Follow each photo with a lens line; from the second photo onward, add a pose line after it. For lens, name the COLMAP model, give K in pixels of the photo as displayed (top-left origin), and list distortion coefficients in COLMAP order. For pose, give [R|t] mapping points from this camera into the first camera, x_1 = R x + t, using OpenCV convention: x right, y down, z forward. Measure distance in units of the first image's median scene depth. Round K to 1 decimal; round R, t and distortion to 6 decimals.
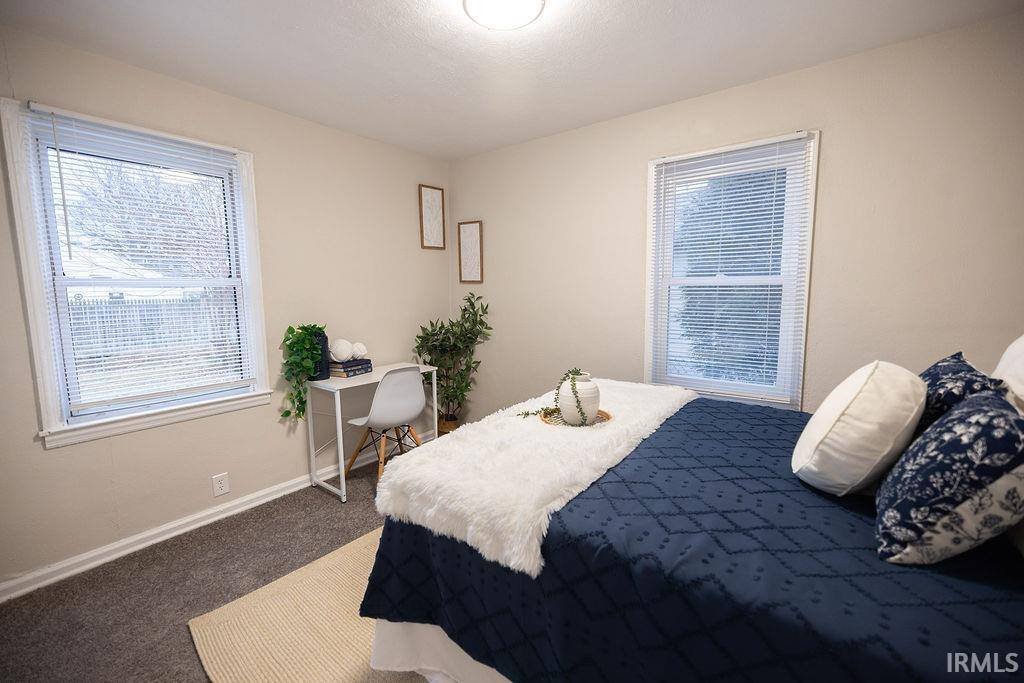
lens RADIAL K [[435.6, 0, 506.9], [0, 435.6, 339.2], [0, 0, 1]] dist [-0.000271, 0.000101]
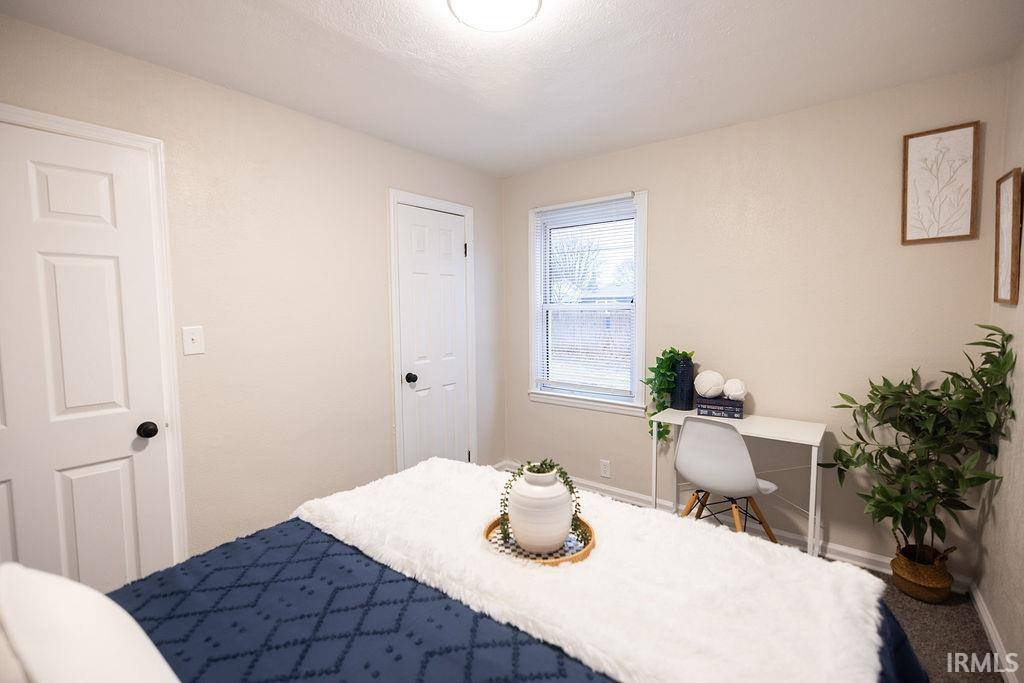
lens RADIAL K [[450.9, 0, 512.0], [0, 450.9, 341.5], [0, 0, 1]] dist [-0.001296, -0.000238]
pose [[-0.009899, 0.090173, -0.995877, 0.733589], [-0.102592, 0.990579, 0.090713, -0.143211], [0.994674, 0.103067, -0.000555, 0.866984]]
